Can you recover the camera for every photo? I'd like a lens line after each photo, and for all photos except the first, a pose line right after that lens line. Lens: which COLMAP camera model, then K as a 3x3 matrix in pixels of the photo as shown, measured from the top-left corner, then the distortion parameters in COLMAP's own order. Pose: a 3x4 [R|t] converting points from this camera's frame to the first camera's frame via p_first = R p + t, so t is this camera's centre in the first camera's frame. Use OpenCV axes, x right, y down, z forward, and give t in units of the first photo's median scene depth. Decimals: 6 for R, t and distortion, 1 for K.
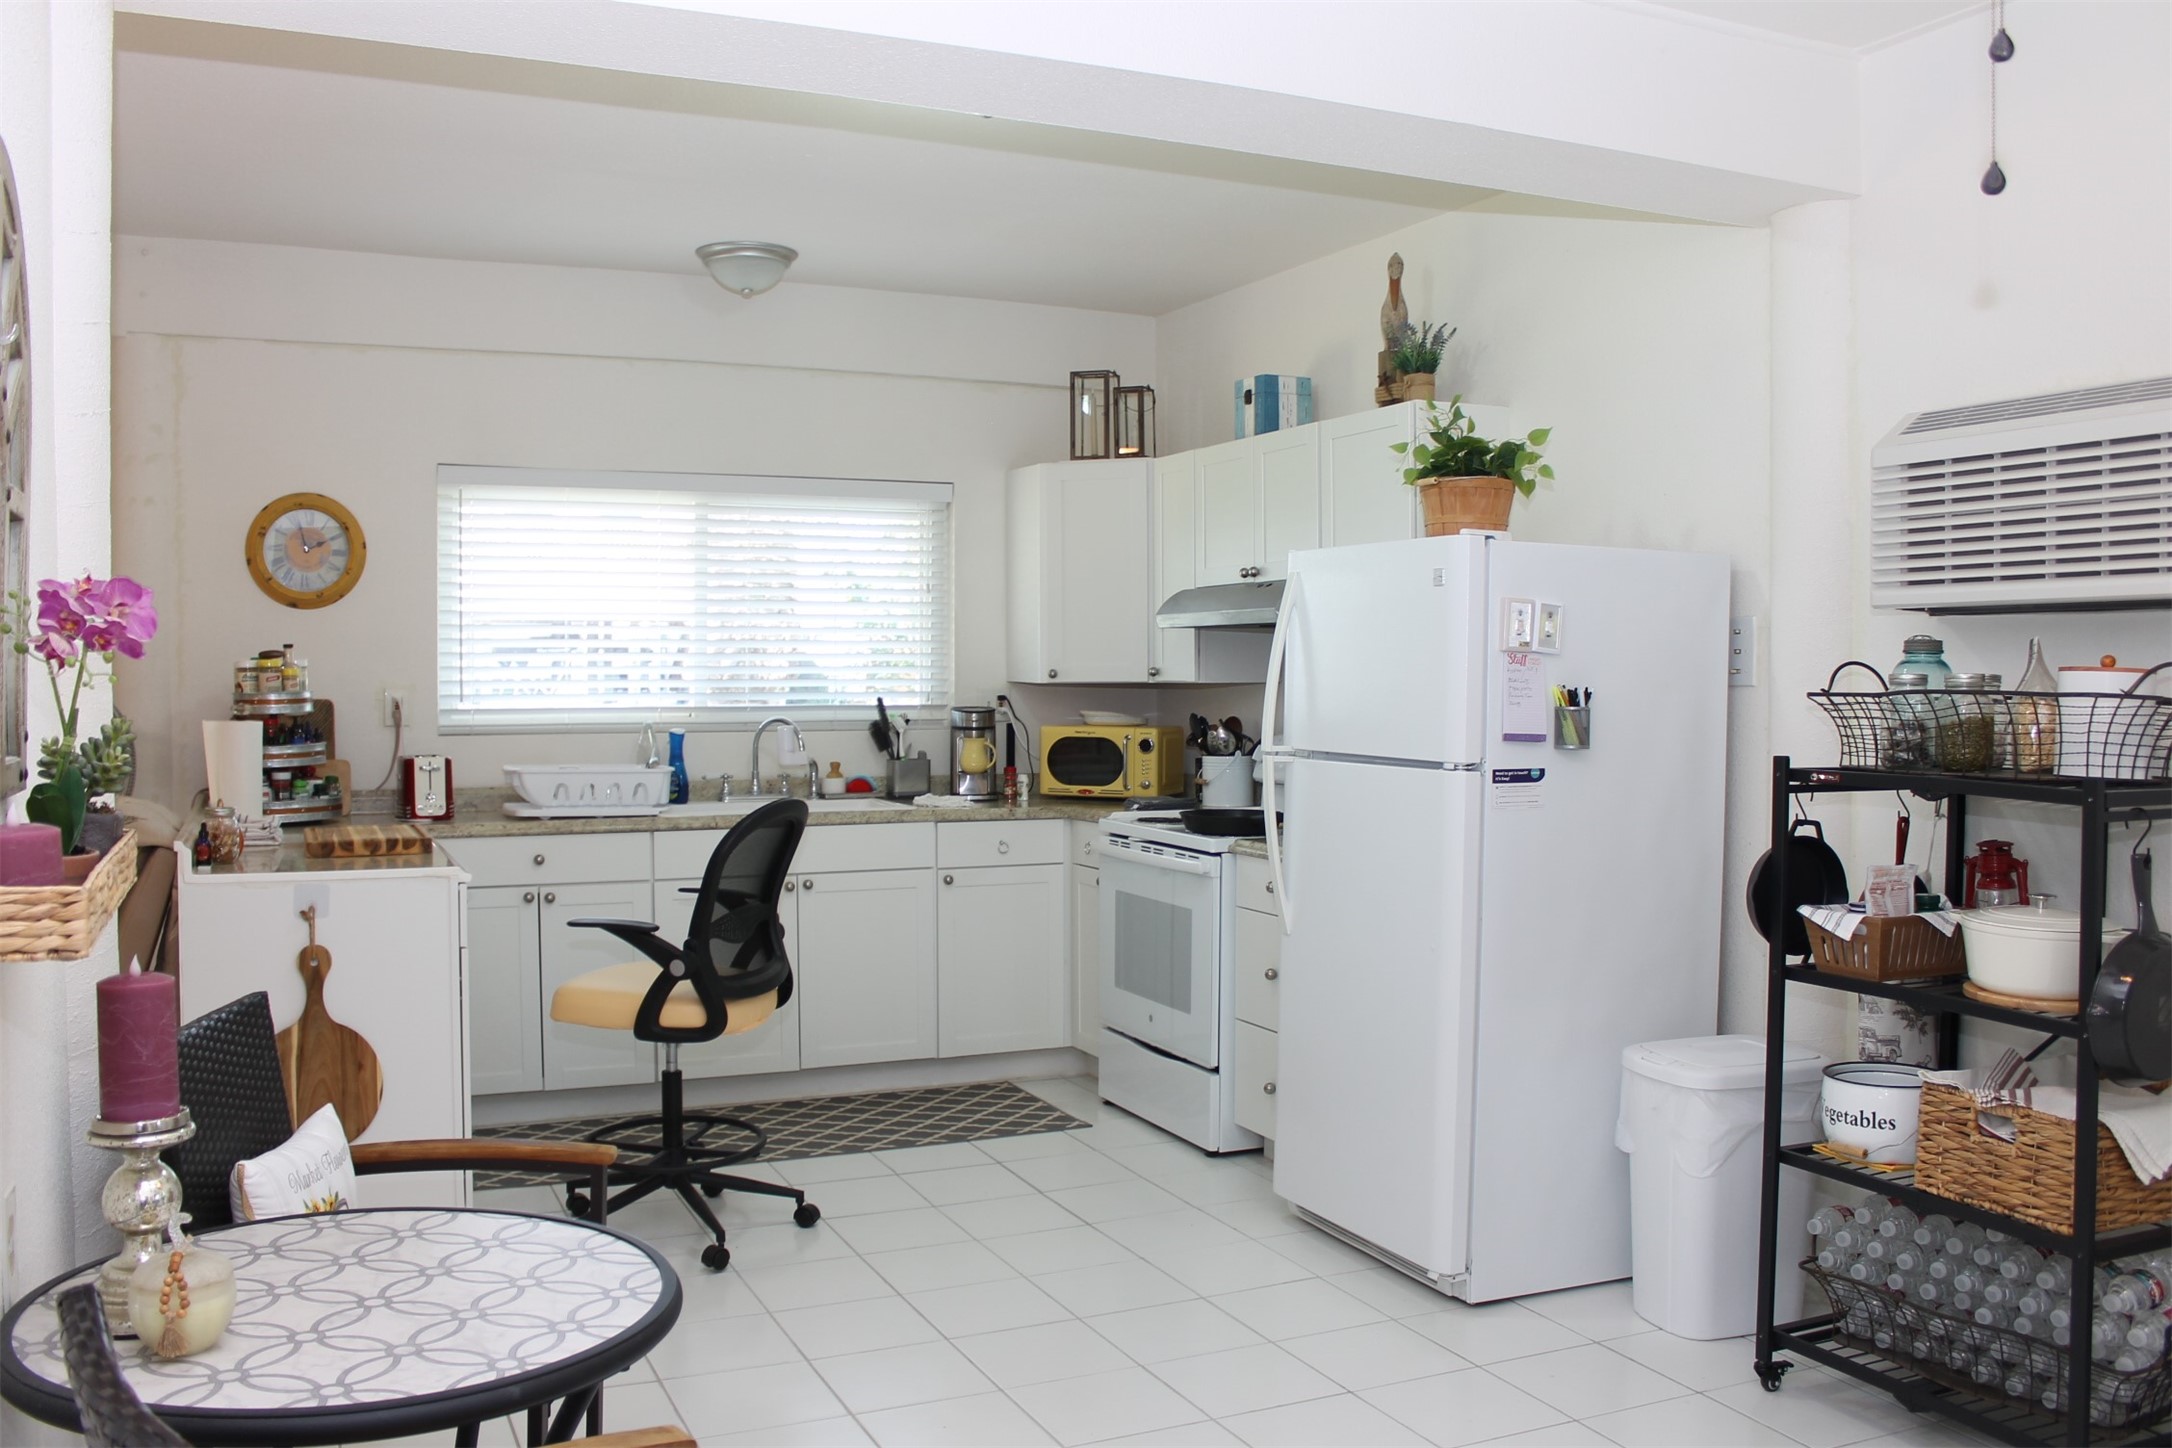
lens RADIAL K [[1853.3, 0, 1086.0], [0, 1853.3, 724.0], [0, 0, 1]] dist [-0.078693, 0.001989]
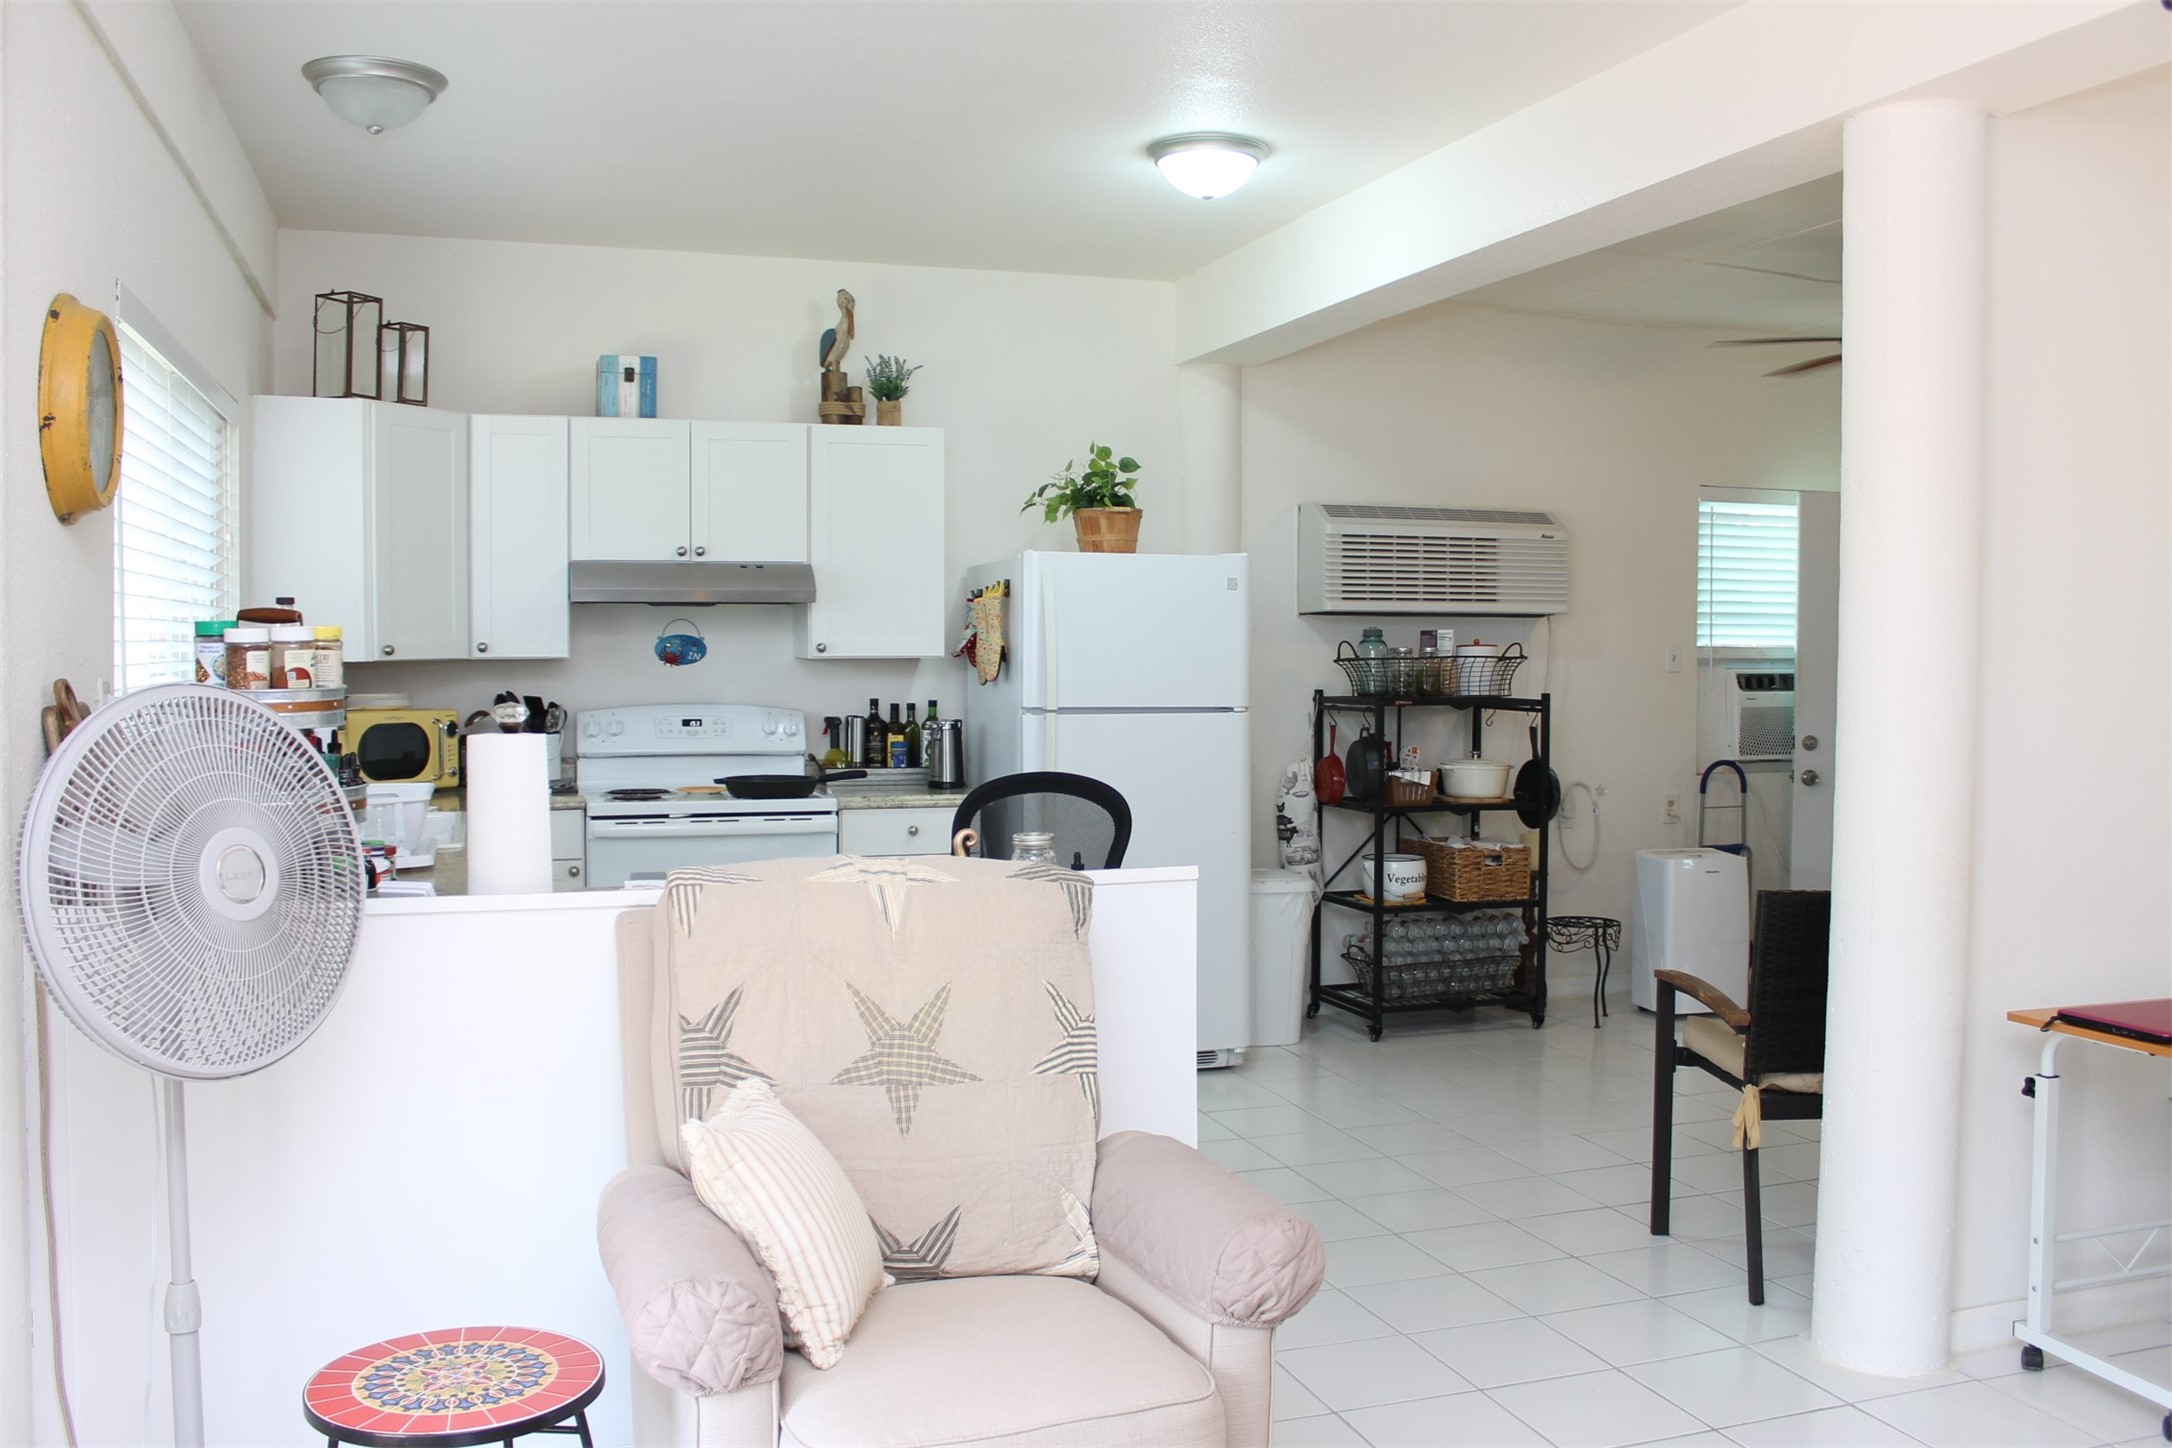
lens RADIAL K [[1853.3, 0, 1086.0], [0, 1853.3, 724.0], [0, 0, 1]] dist [-0.078693, 0.001989]
pose [[0.111834, -0.044274, 0.992740, -1.013410], [0.025696, 0.998802, 0.041650, -0.024461], [-0.993395, 0.020851, 0.112837, 0.730633]]
